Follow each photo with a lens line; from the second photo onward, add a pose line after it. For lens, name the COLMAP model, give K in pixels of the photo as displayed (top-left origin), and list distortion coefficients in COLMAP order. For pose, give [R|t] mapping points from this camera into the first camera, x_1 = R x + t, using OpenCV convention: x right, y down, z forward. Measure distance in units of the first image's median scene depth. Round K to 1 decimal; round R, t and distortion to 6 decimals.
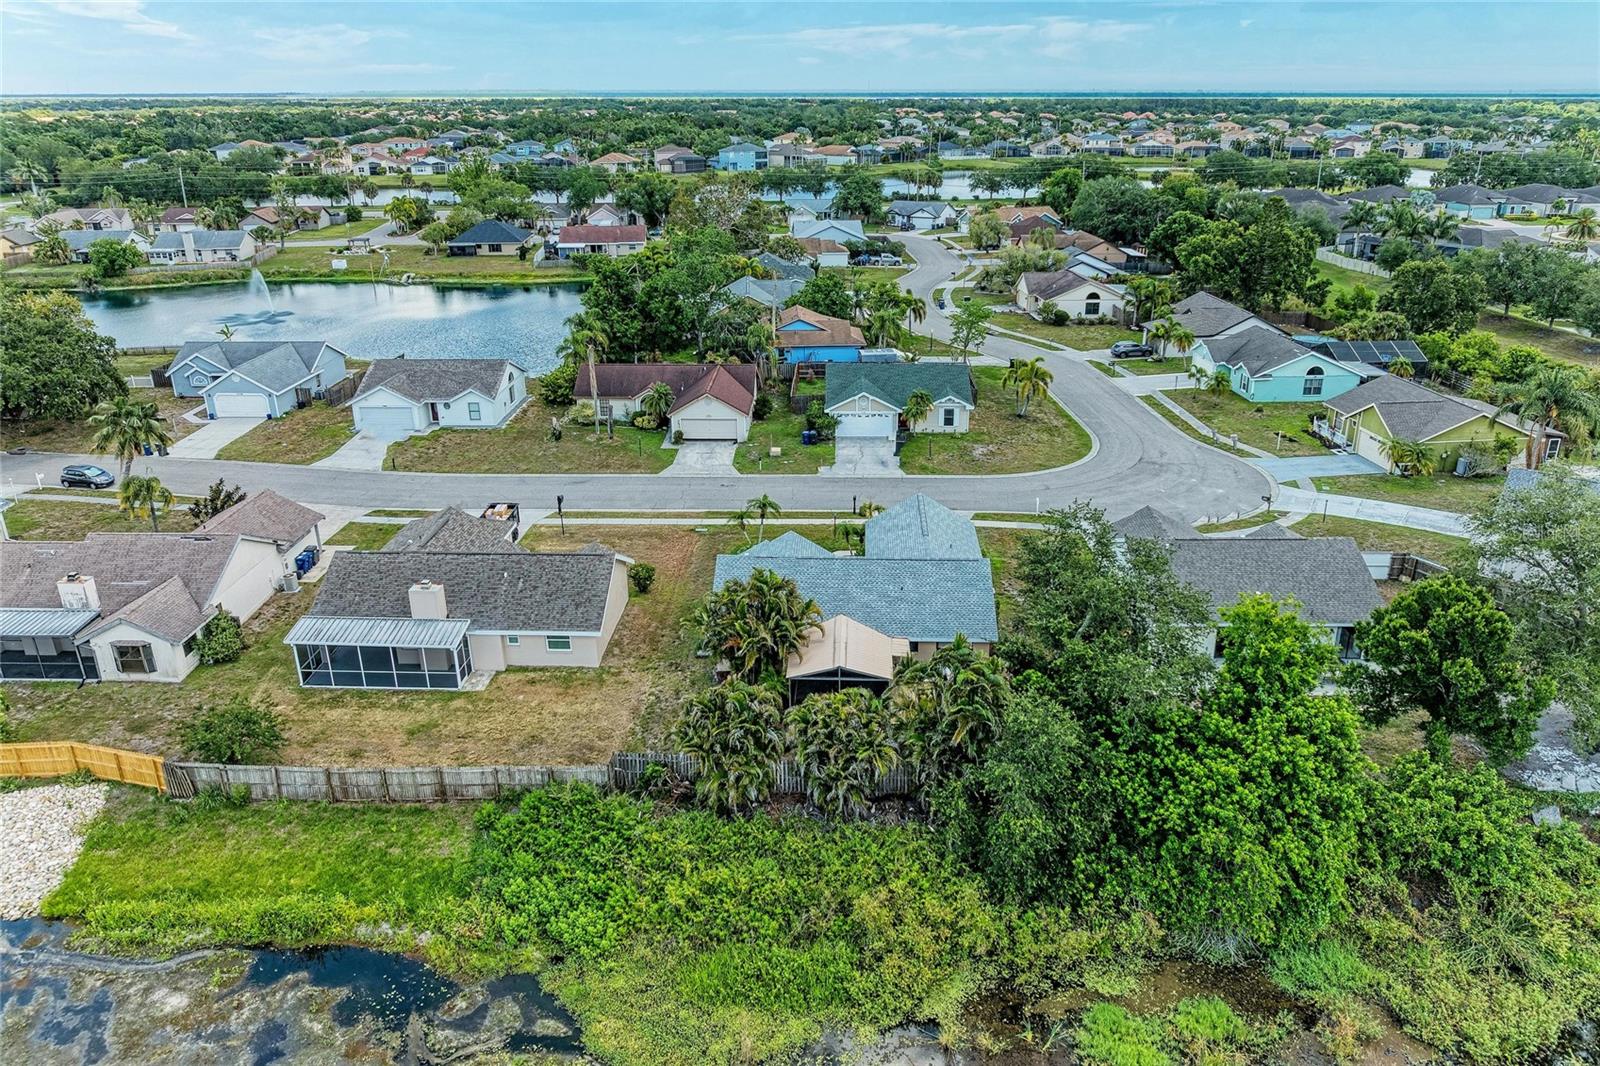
lens RADIAL K [[1125.2, 0, 807.0], [0, 1125.2, 528.3], [0, 0, 1]] dist [-0.021516, 0.000702]
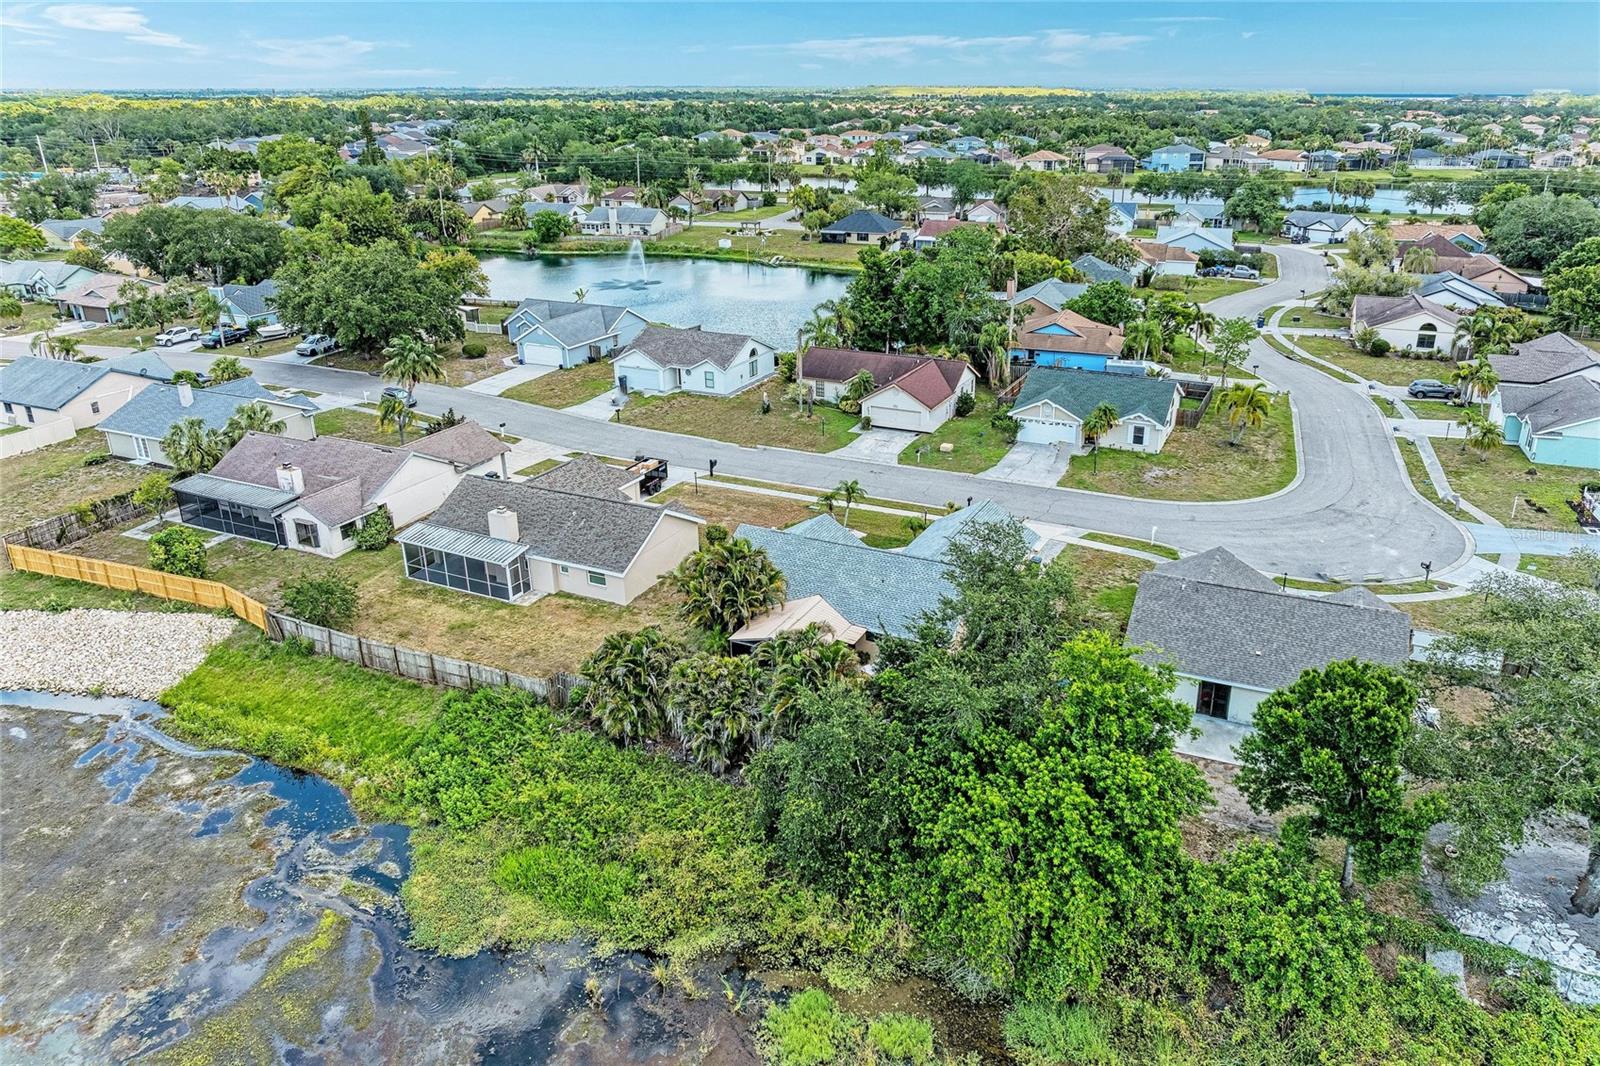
lens RADIAL K [[1125.2, 0, 807.0], [0, 1125.2, 528.3], [0, 0, 1]] dist [-0.021516, 0.000702]
pose [[0.915324, 0.149656, -0.373879, 0.199757], [-0.148612, 0.988384, 0.031801, -0.008012], [0.374295, 0.026455, 0.926932, 0.012816]]
